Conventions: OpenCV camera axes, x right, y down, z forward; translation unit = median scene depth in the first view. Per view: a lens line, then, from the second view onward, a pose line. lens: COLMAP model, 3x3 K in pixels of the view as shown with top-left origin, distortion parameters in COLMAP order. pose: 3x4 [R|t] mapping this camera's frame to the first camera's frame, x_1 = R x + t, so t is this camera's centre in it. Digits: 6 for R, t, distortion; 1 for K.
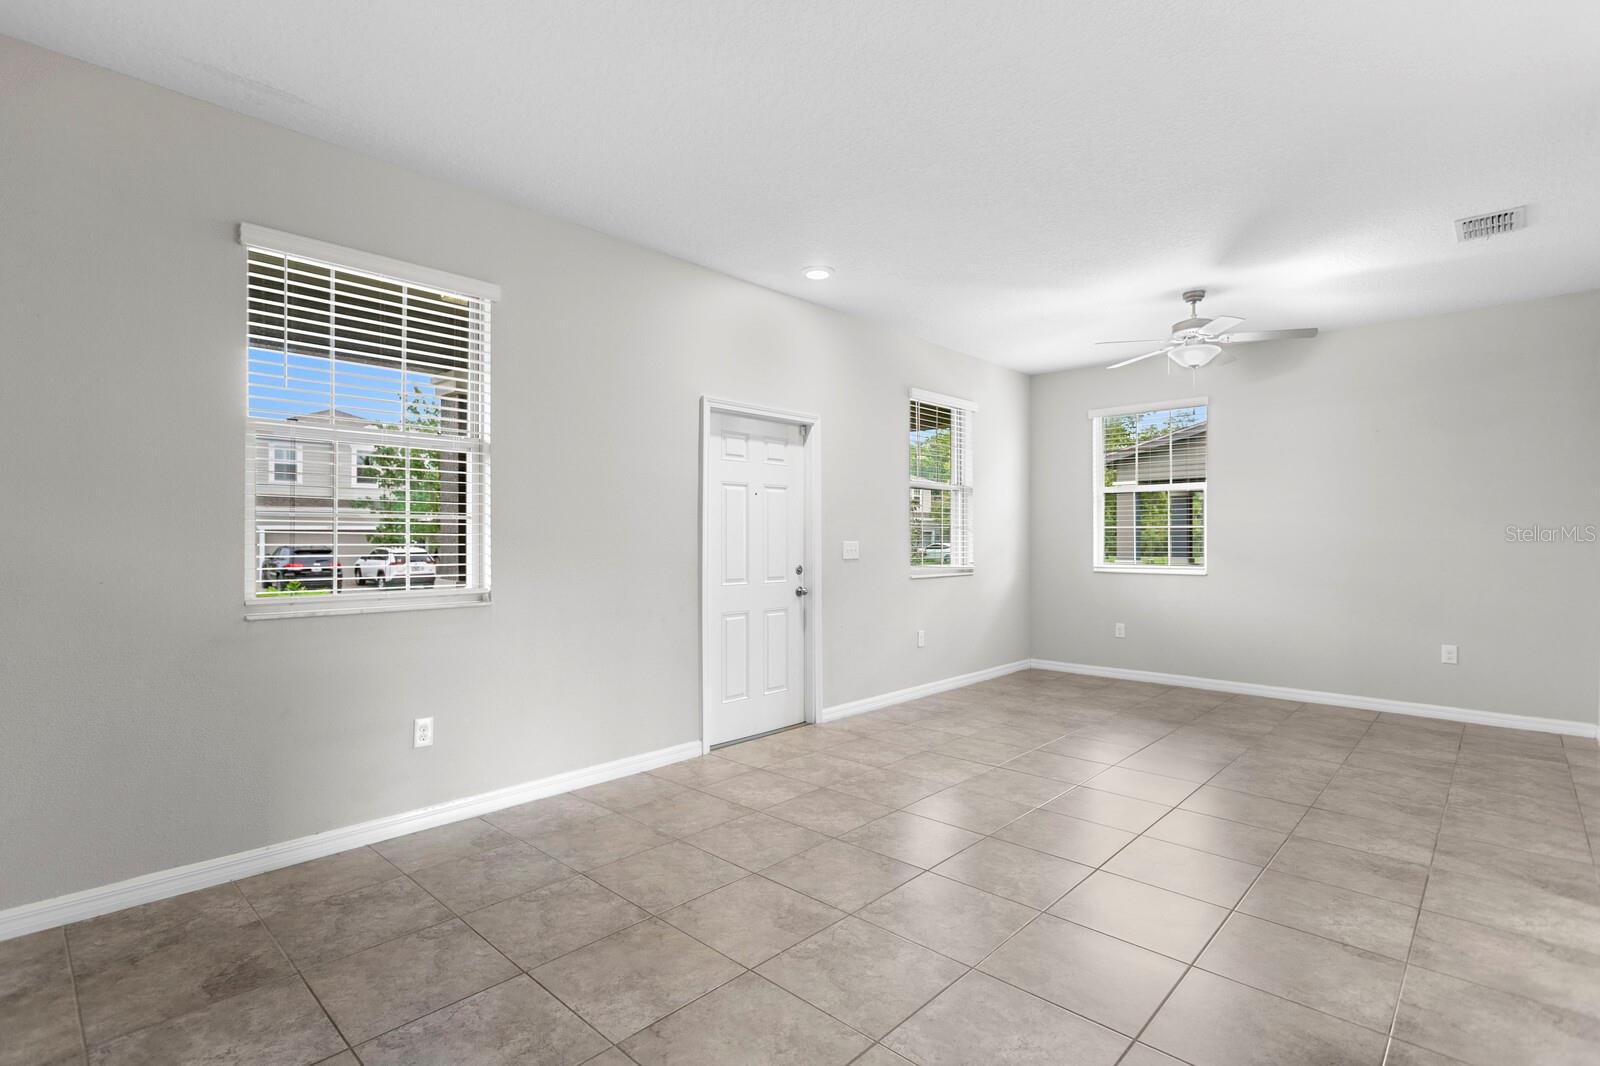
lens RADIAL K [[761.4, 0, 806.1], [0, 761.4, 528.7], [0, 0, 1]] dist [-0.016109, 0.006923]
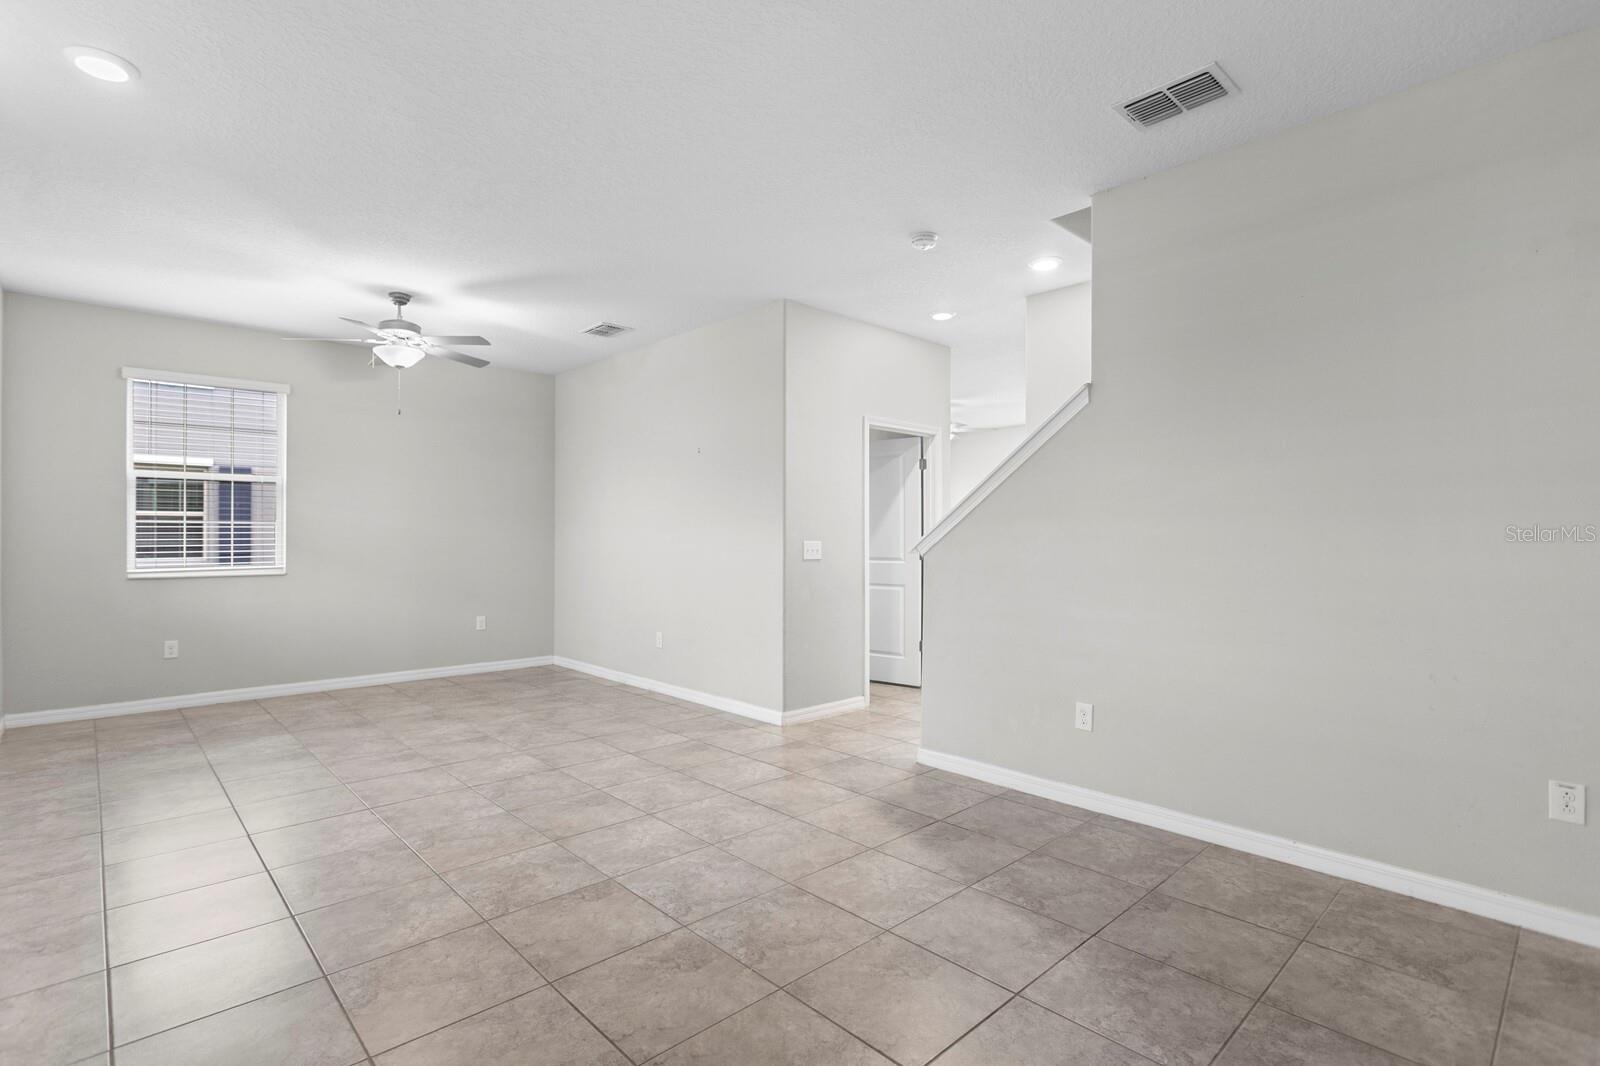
lens RADIAL K [[761.4, 0, 763.3], [0, 761.4, 522.9], [0, 0, 1]] dist [-0.016109, 0.006923]
pose [[0.088430, 0.017069, 0.995936, -0.631945], [-0.014872, 0.999764, -0.015814, 0.006652], [-0.995971, -0.013413, 0.088663, 0.575621]]
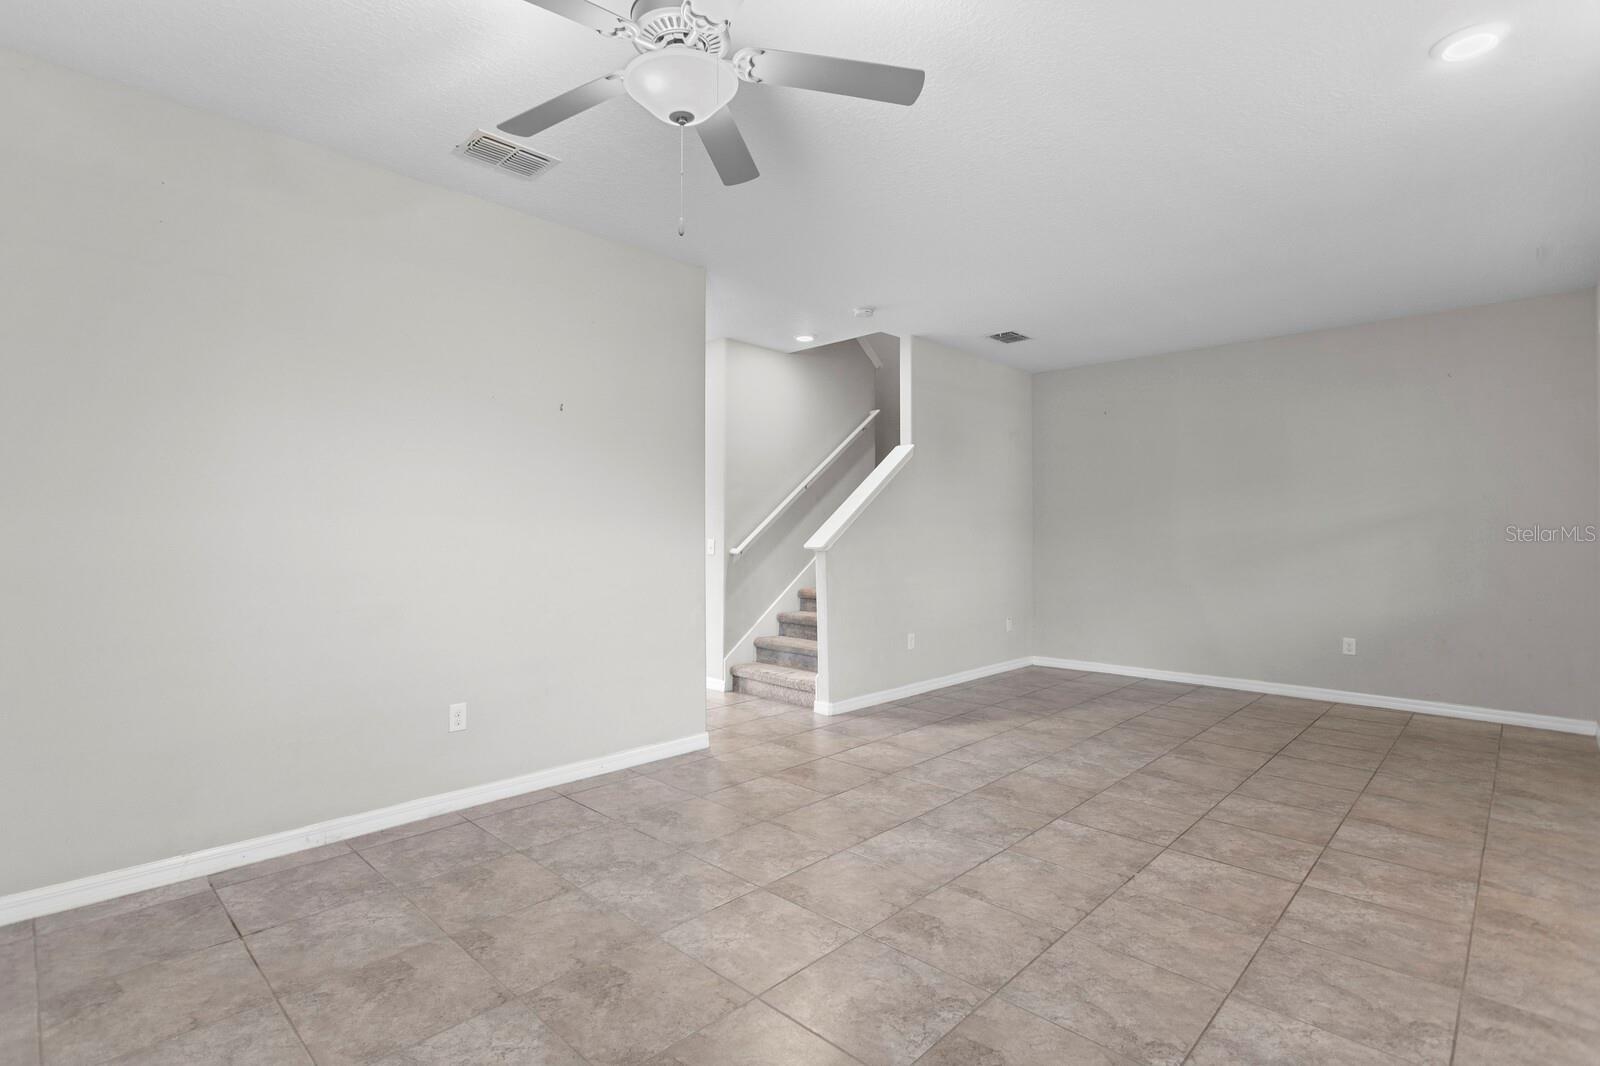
lens RADIAL K [[761.4, 0, 805.3], [0, 761.4, 557.0], [0, 0, 1]] dist [-0.016109, 0.006923]
pose [[-0.999932, -0.002852, 0.011265, 0.597432], [-0.002702, 0.999908, 0.013320, 0.027070], [-0.011302, 0.013289, -0.999848, 1.907713]]
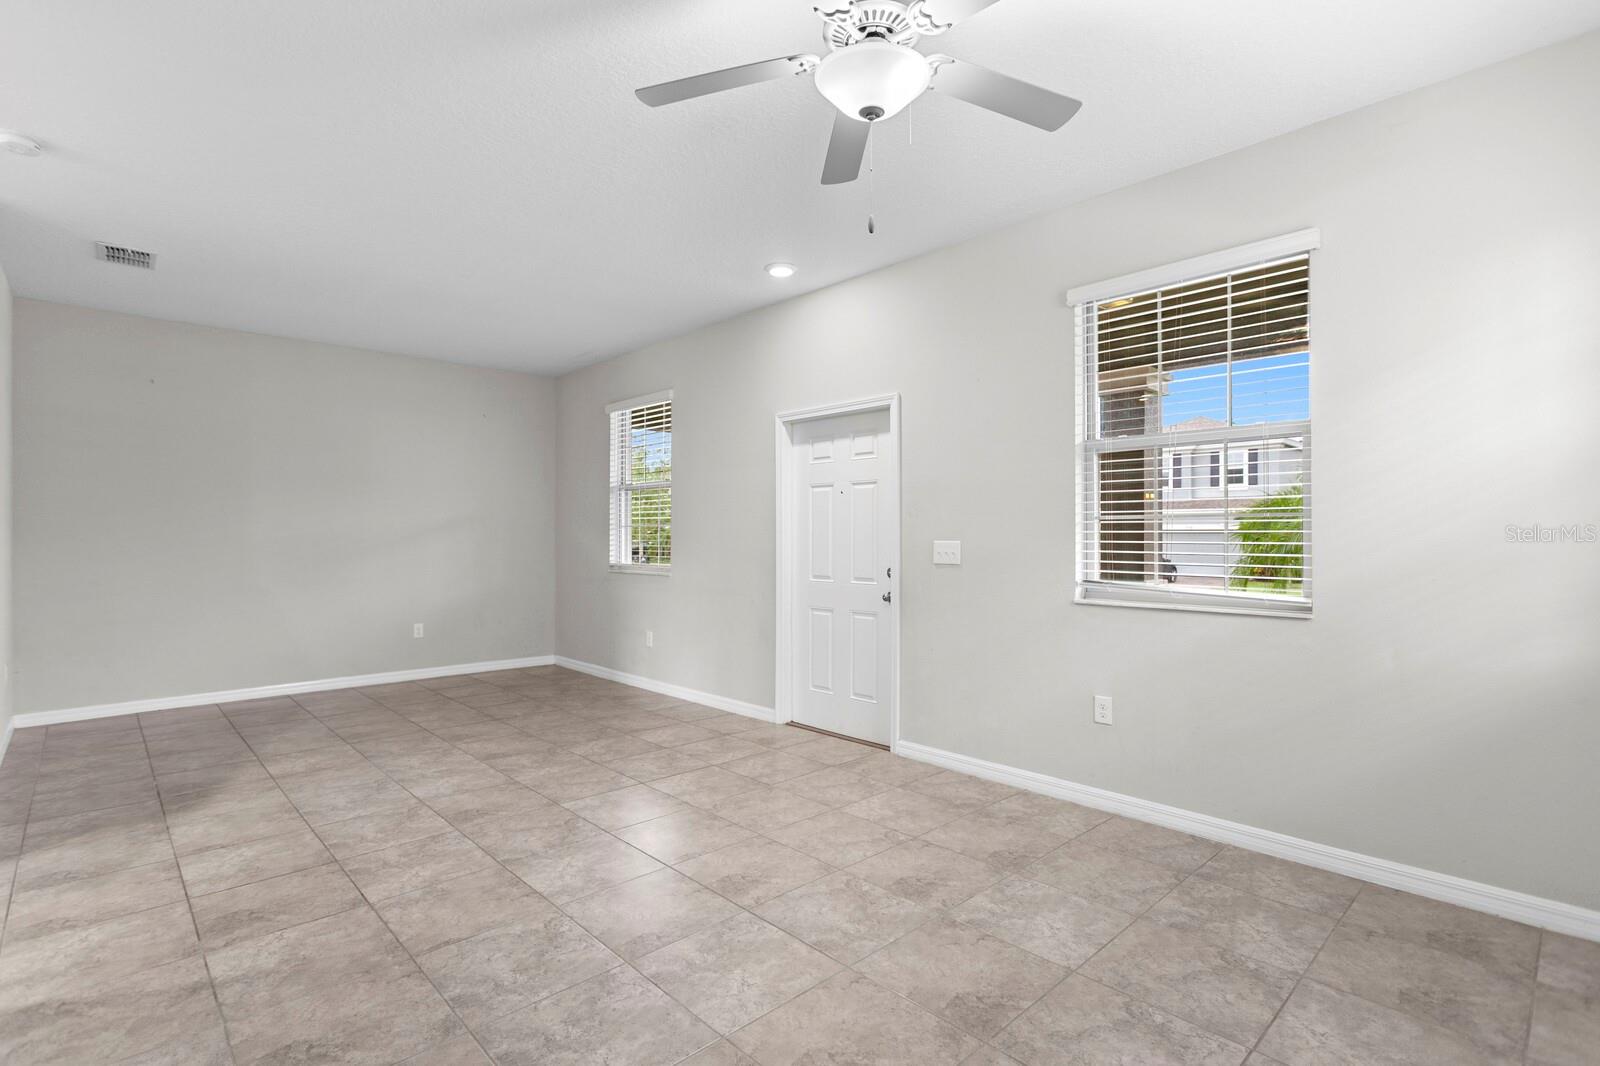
lens RADIAL K [[761.4, 0, 766.6], [0, 761.4, 545.9], [0, 0, 1]] dist [-0.016109, 0.006923]
pose [[-0.086034, 0.012089, -0.996219, 1.253472], [0.013293, 0.999851, 0.010985, 0.016487], [0.996204, -0.012297, -0.086182, 1.335596]]
